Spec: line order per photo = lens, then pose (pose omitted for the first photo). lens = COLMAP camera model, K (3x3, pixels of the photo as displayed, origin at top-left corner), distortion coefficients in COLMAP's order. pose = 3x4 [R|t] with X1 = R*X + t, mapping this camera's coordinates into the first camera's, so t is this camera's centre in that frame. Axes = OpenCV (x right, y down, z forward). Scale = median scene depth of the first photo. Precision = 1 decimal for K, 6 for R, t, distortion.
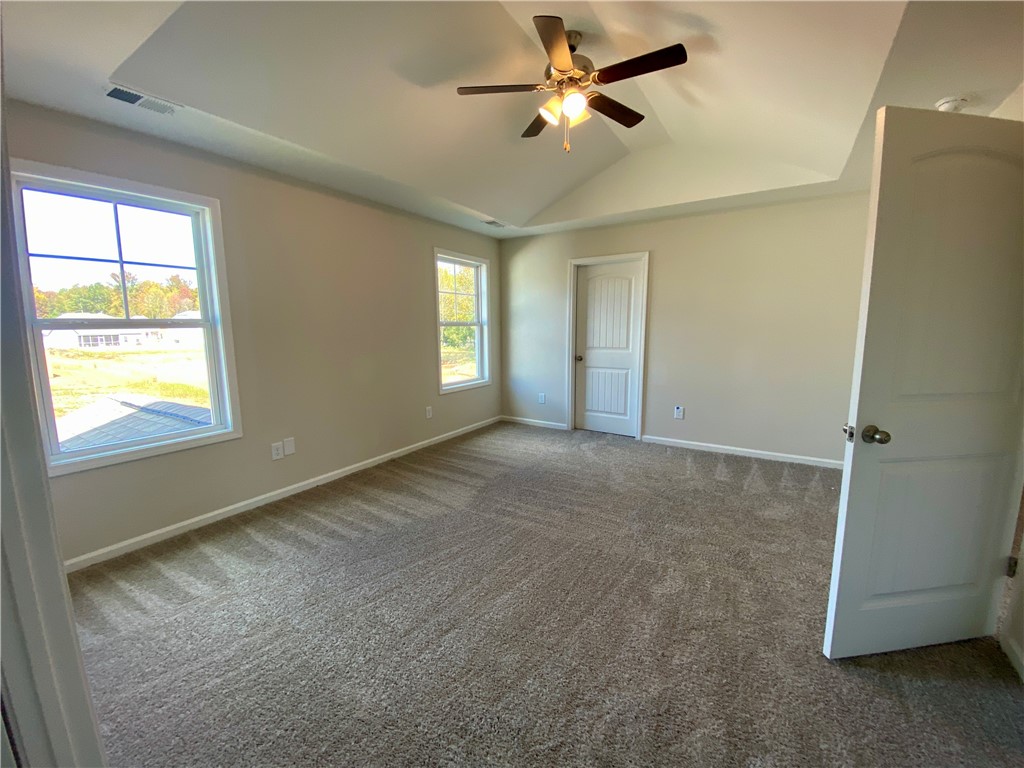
lens RADIAL K [[415.3, 0, 512.0], [0, 415.3, 384.0], [0, 0, 1]] dist [0.031880, -0.024971]
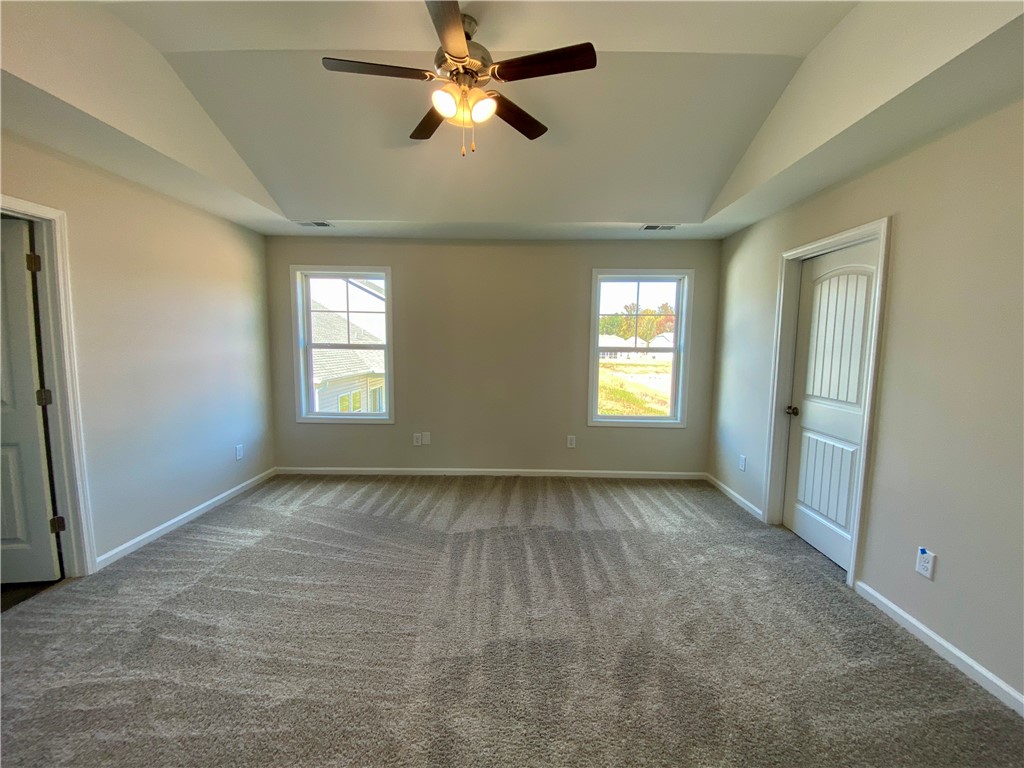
lens RADIAL K [[414.2, 0, 512.0], [0, 414.2, 384.0], [0, 0, 1]] dist [0.034928, -0.029165]
pose [[0.521755, 0.097598, -0.847494, 0.565712], [-0.133322, 0.990556, 0.031994, -0.081322], [0.842613, 0.096296, 0.529840, 0.402692]]
